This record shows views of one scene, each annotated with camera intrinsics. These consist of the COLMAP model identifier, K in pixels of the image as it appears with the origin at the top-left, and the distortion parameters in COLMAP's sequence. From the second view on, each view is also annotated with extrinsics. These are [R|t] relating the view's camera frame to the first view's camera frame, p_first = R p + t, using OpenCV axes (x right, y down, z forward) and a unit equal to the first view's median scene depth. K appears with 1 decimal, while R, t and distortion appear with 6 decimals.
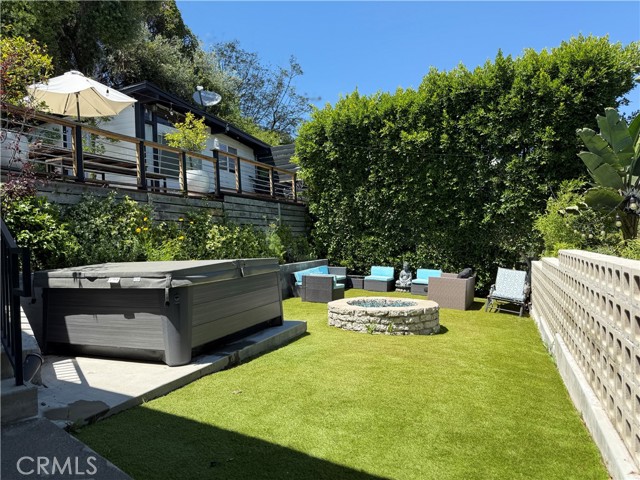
lens RADIAL K [[455.6, 0, 320.8], [0, 455.6, 241.7], [0, 0, 1]] dist [0.046501, -0.057283]
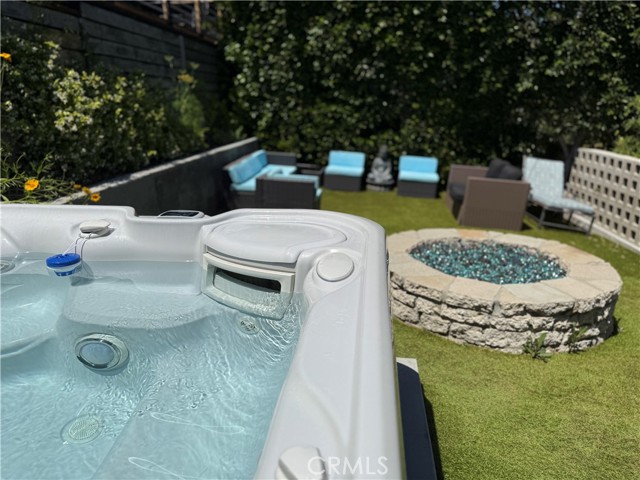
lens RADIAL K [[455.6, 0, 317.2], [0, 455.6, 237.1], [0, 0, 1]] dist [0.046501, -0.057283]
pose [[0.955978, -0.053515, 0.288518, -0.110606], [-0.029072, 0.961119, 0.274599, -0.008696], [-0.291995, -0.270898, 0.917253, 0.384638]]
